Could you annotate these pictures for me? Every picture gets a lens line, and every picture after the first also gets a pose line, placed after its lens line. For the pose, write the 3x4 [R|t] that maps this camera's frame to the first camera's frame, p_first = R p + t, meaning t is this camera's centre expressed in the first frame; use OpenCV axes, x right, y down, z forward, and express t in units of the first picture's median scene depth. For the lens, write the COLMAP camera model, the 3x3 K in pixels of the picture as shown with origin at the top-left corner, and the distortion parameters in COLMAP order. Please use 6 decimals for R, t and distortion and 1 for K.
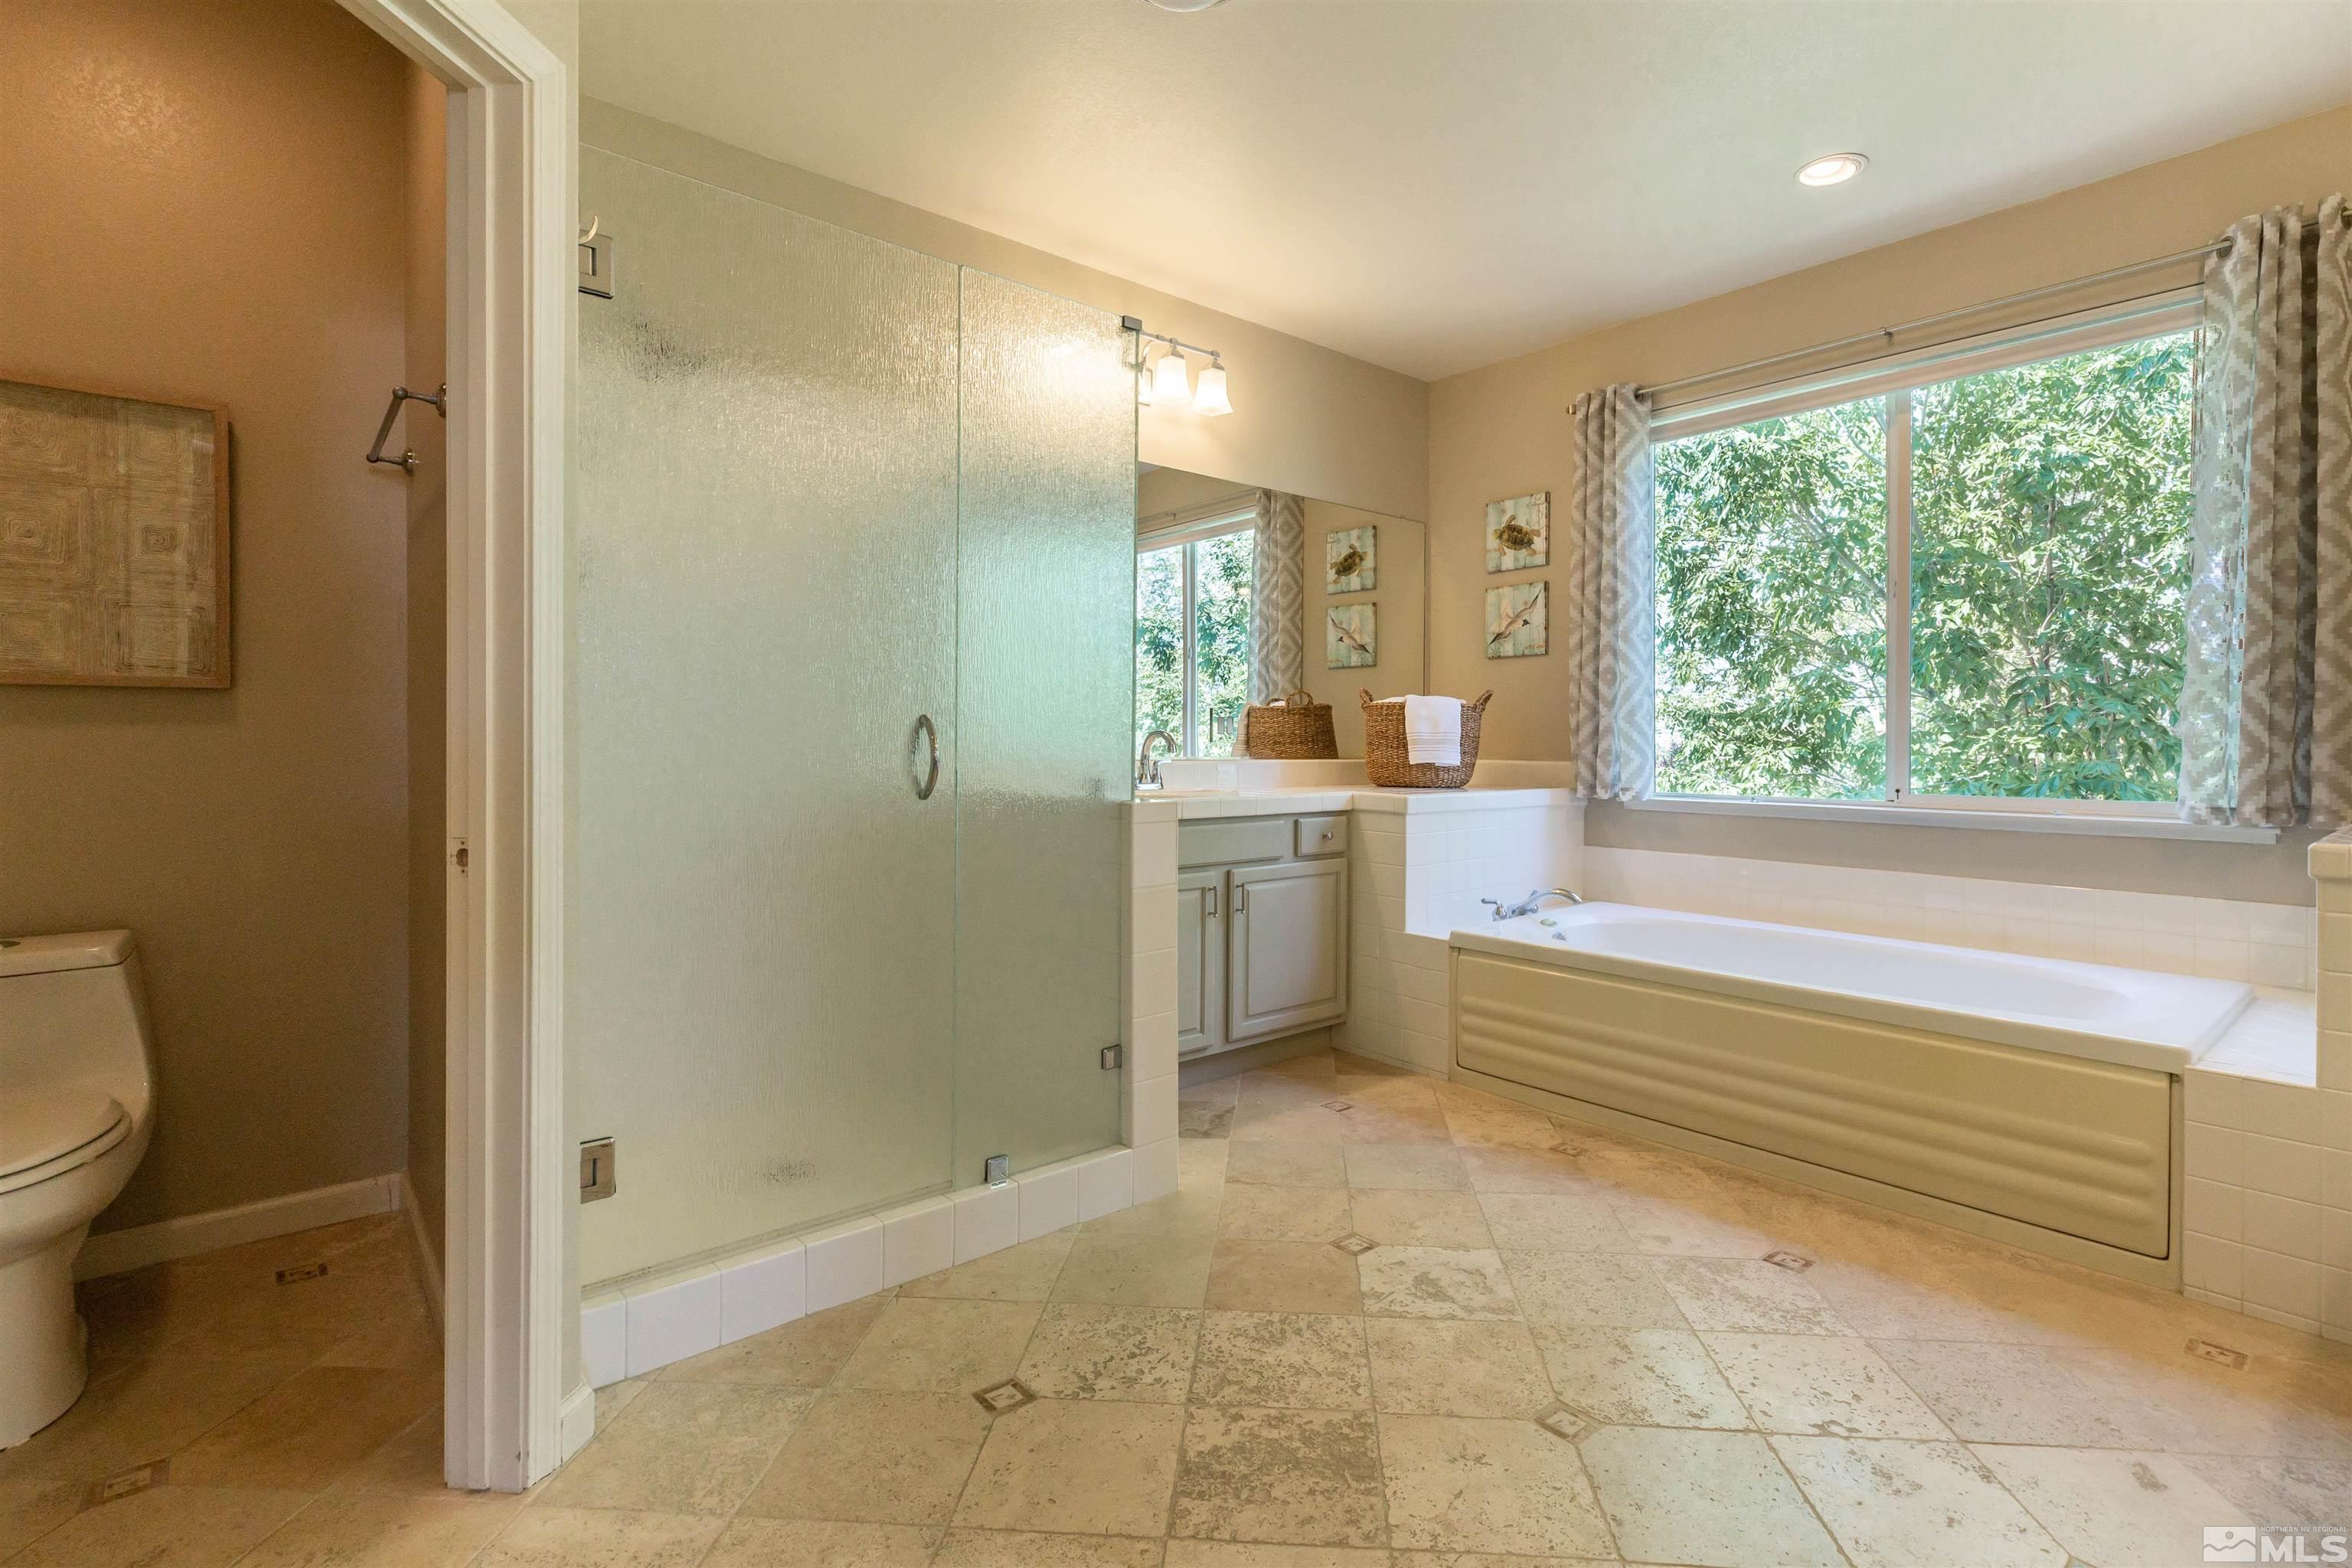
lens RADIAL K [[1073.7, 0, 1171.6], [0, 1073.7, 762.0], [0, 0, 1]] dist [0.001357, -0.000225]
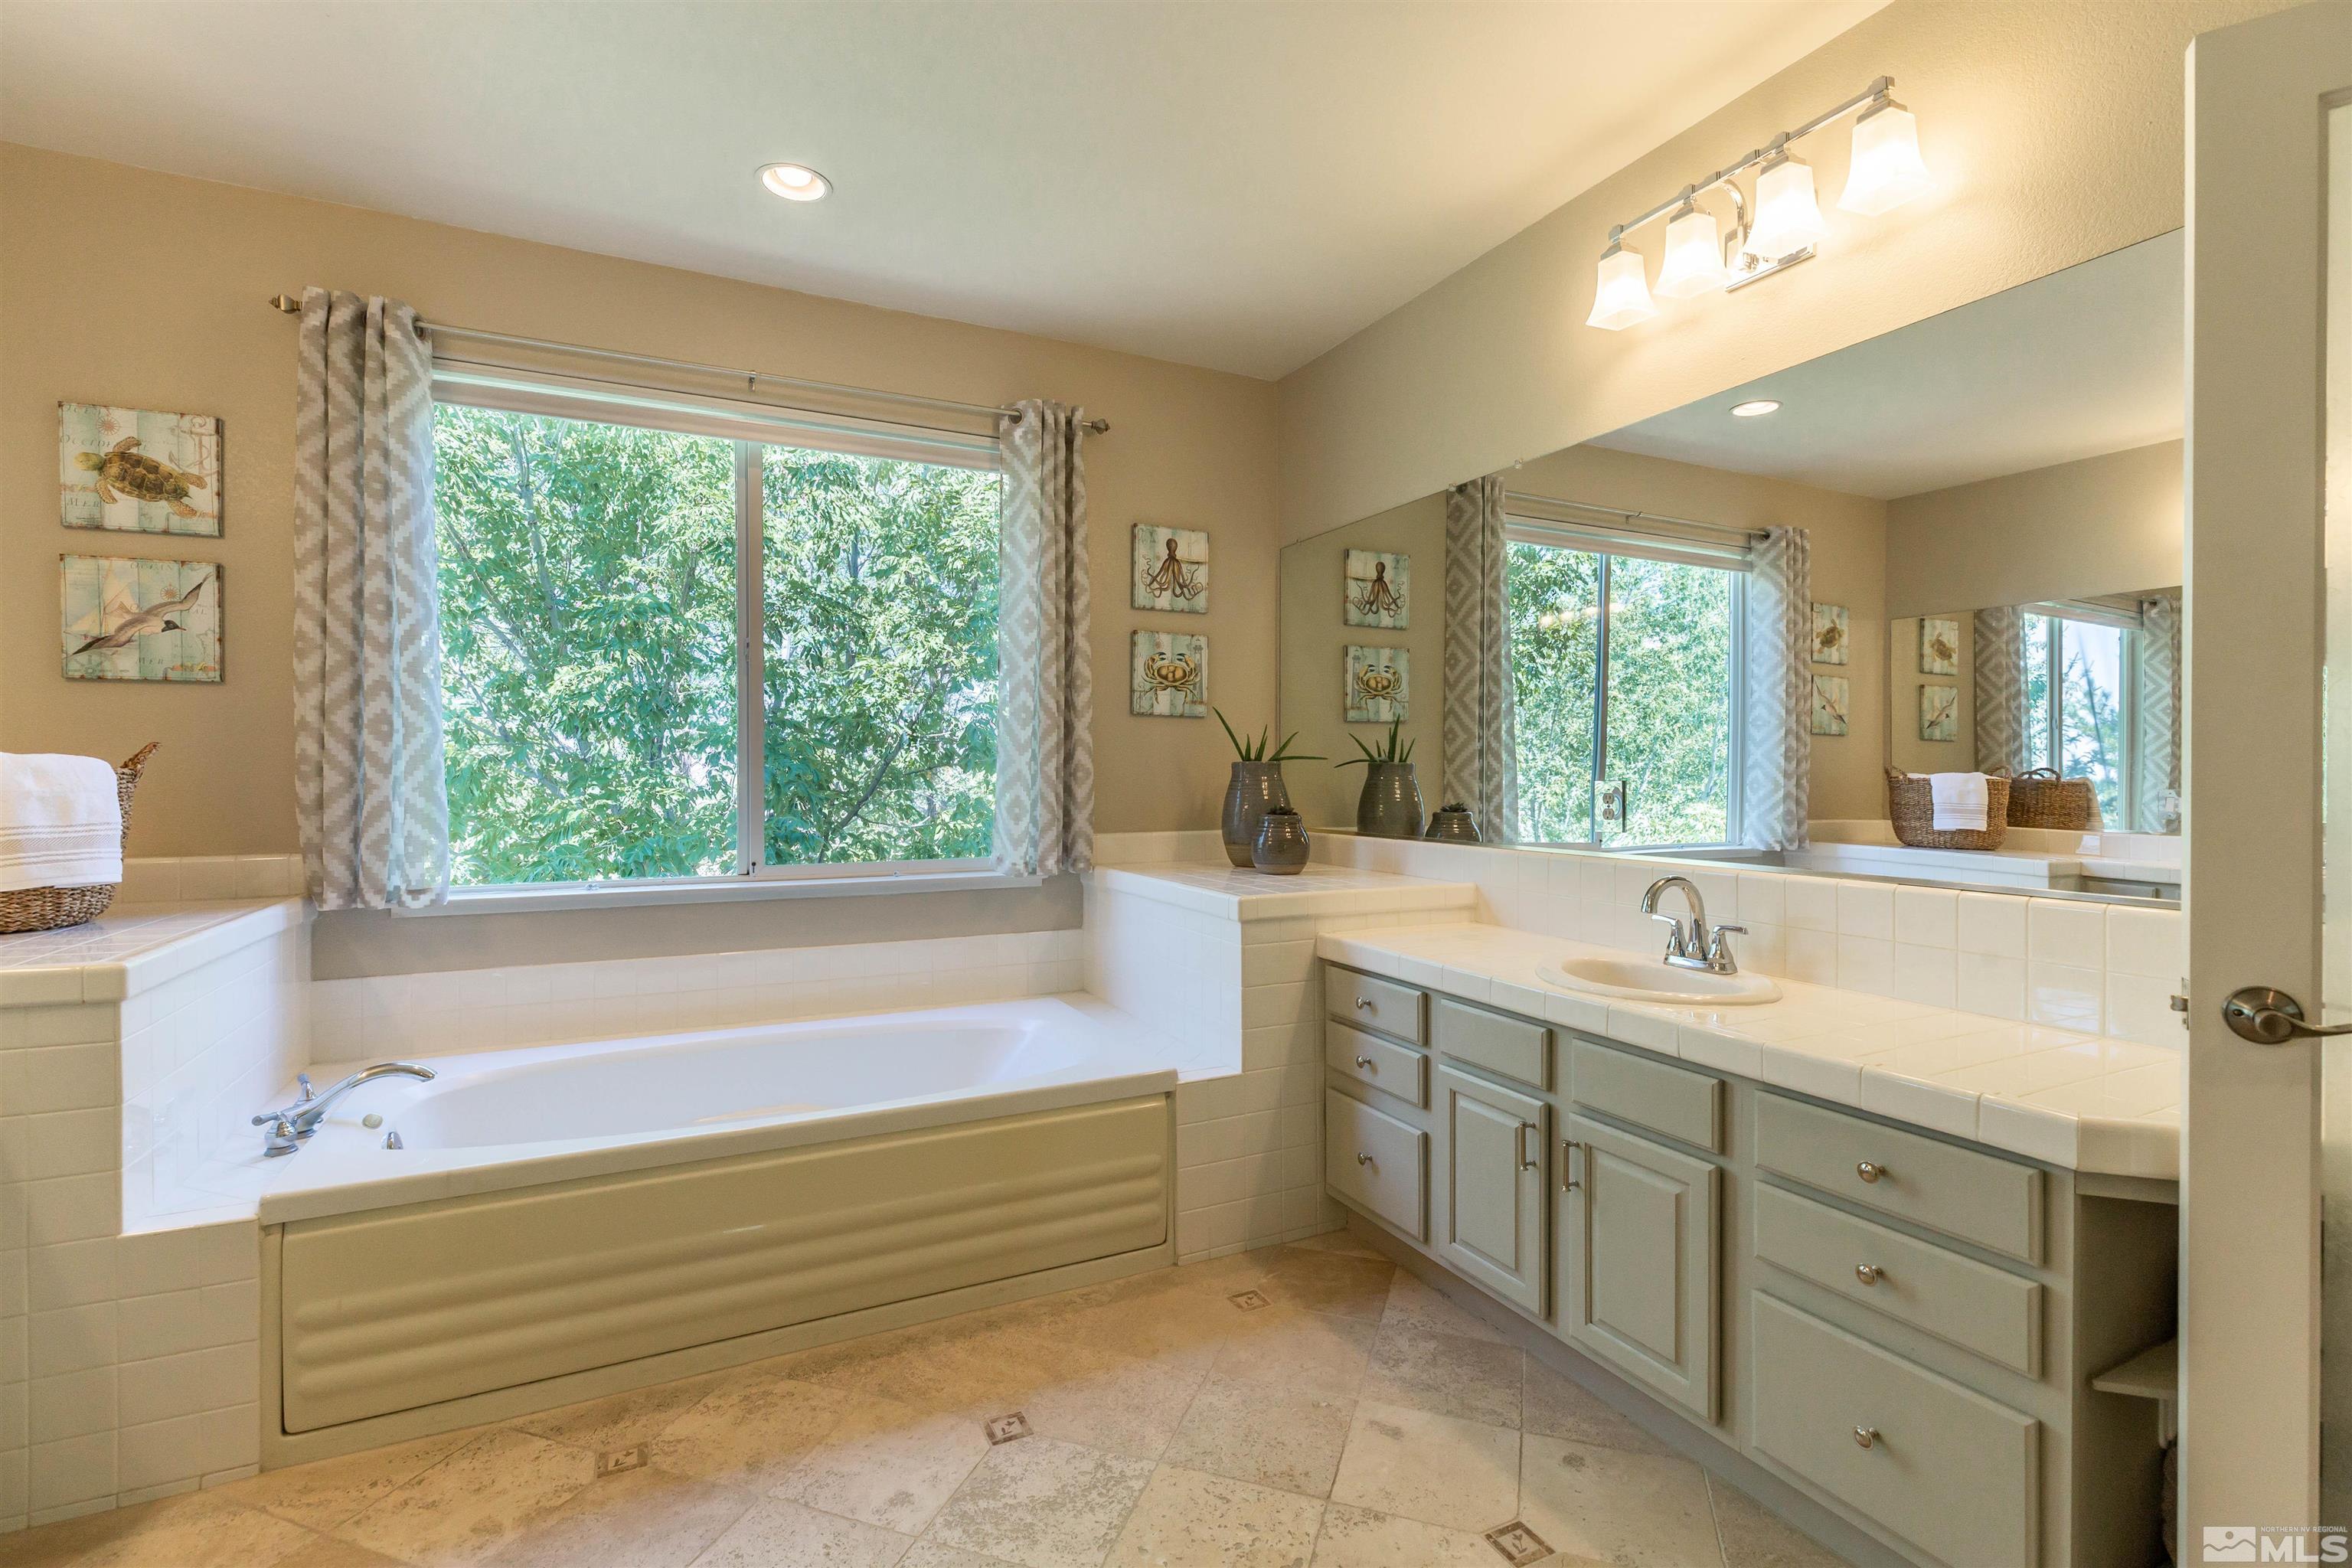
lens RADIAL K [[1073.7, 0, 1175.9], [0, 1073.7, 781.1], [0, 0, 1]] dist [0.001357, -0.000225]
pose [[0.231571, -0.017738, 0.972656, -0.137377], [0.022984, 0.999654, 0.012758, -0.043373], [-0.972546, 0.019401, 0.231899, 0.361774]]
